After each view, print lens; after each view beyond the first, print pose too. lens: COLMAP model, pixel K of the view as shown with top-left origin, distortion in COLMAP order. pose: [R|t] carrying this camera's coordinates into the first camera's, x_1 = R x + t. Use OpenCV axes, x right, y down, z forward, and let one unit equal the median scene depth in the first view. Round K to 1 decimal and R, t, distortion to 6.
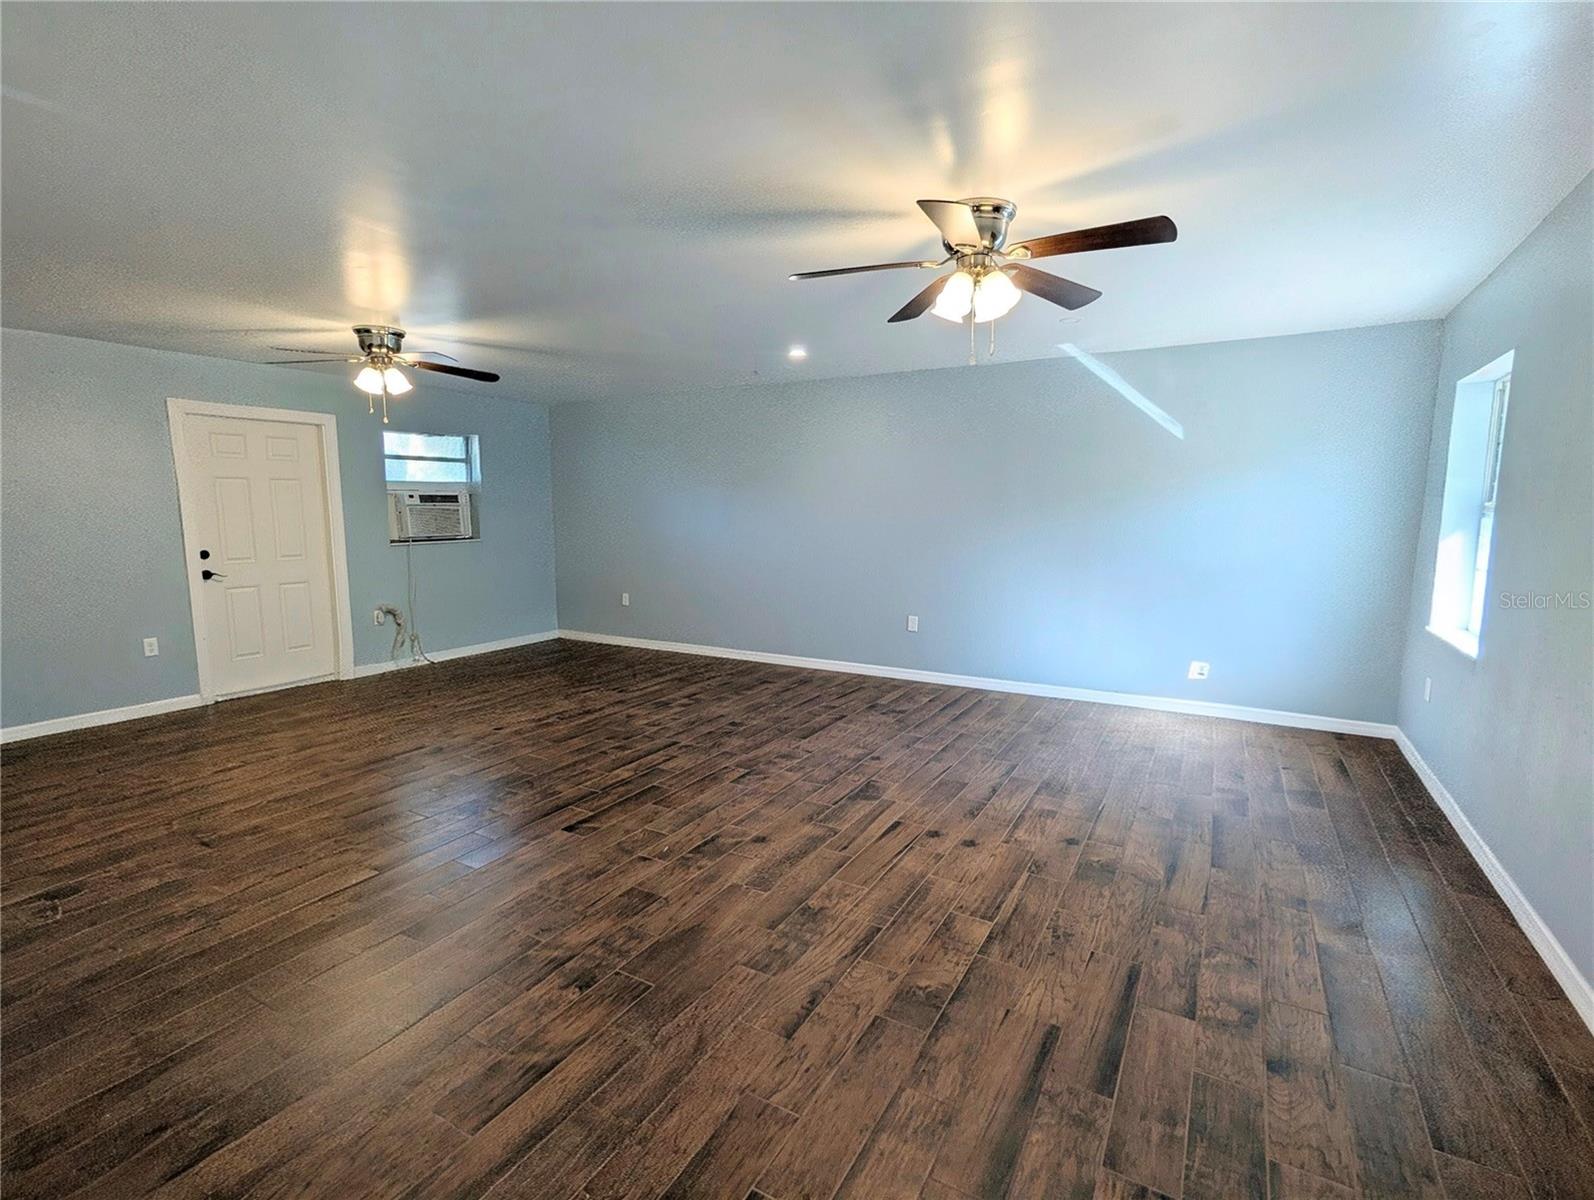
lens RADIAL K [[759.2, 0, 788.8], [0, 759.2, 601.4], [0, 0, 1]] dist [0.006247, 0.000806]
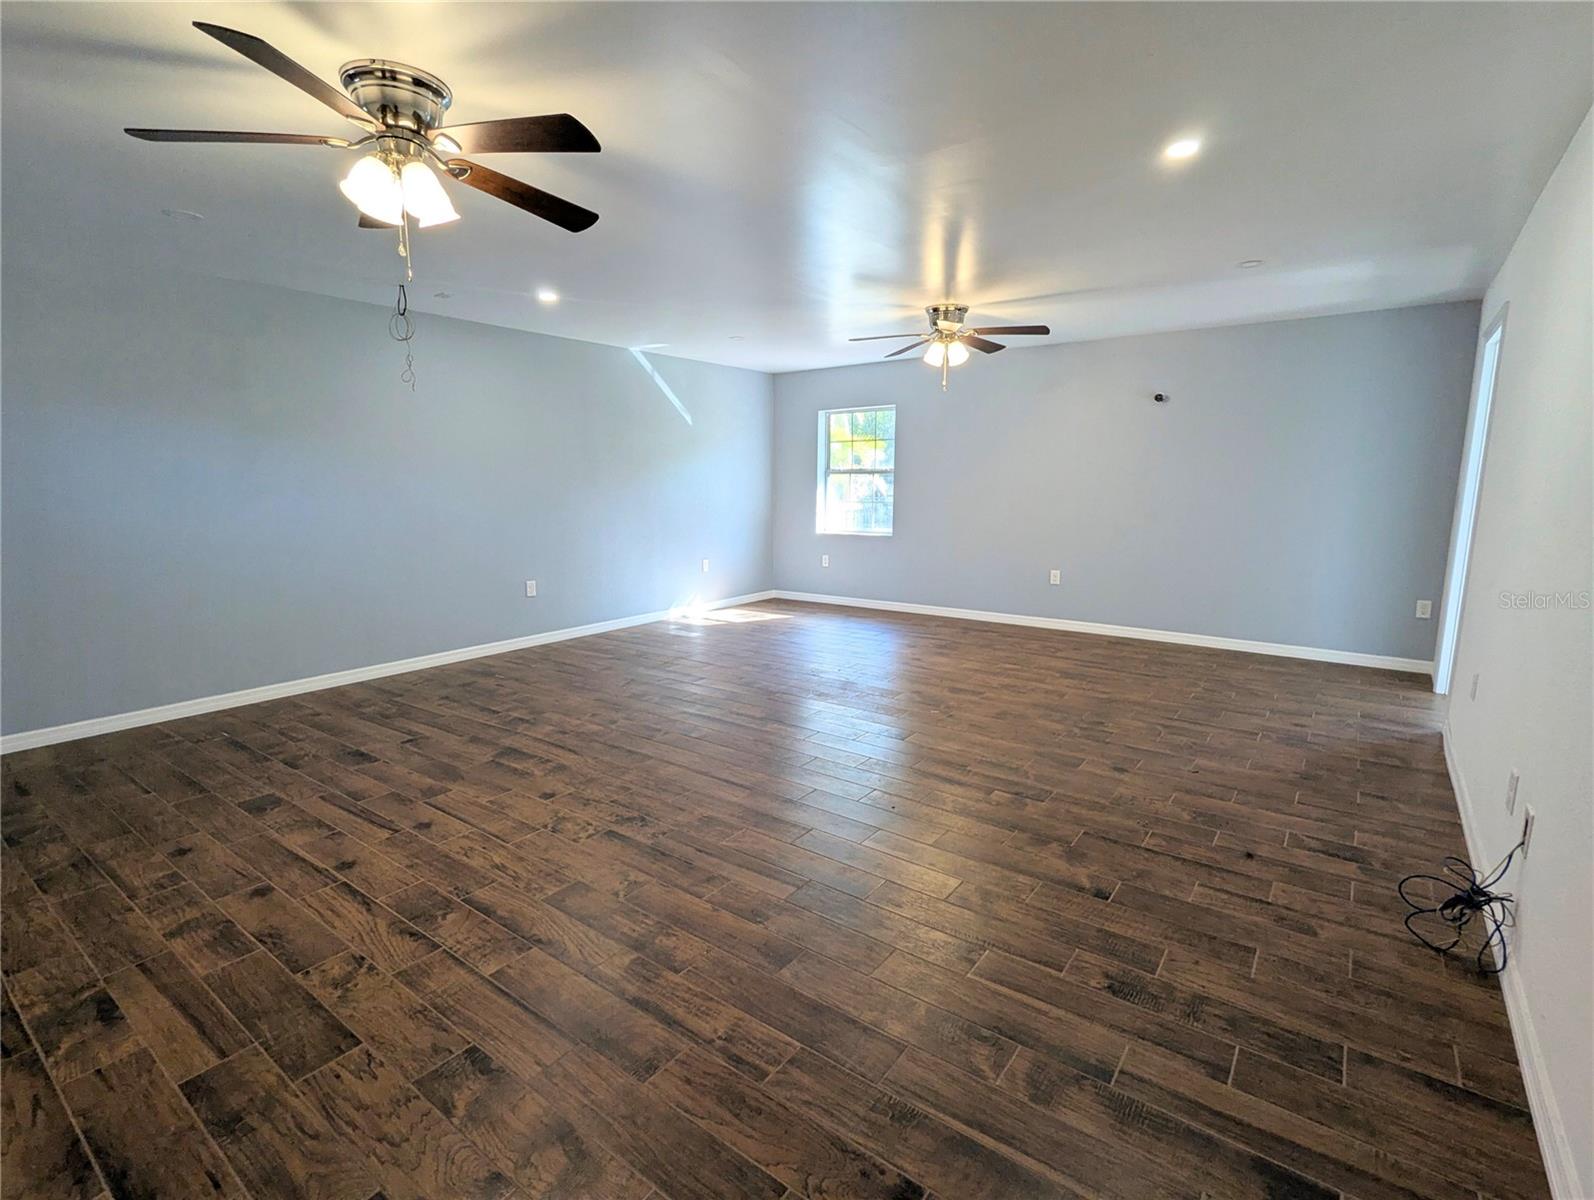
lens RADIAL K [[759.2, 0, 789.2], [0, 759.2, 599.8], [0, 0, 1]] dist [0.006247, 0.000806]
pose [[0.114624, -0.158430, 0.980694, -1.004522], [0.129405, 0.981171, 0.143383, -0.071897], [-0.984945, 0.110471, 0.132967, 0.693804]]
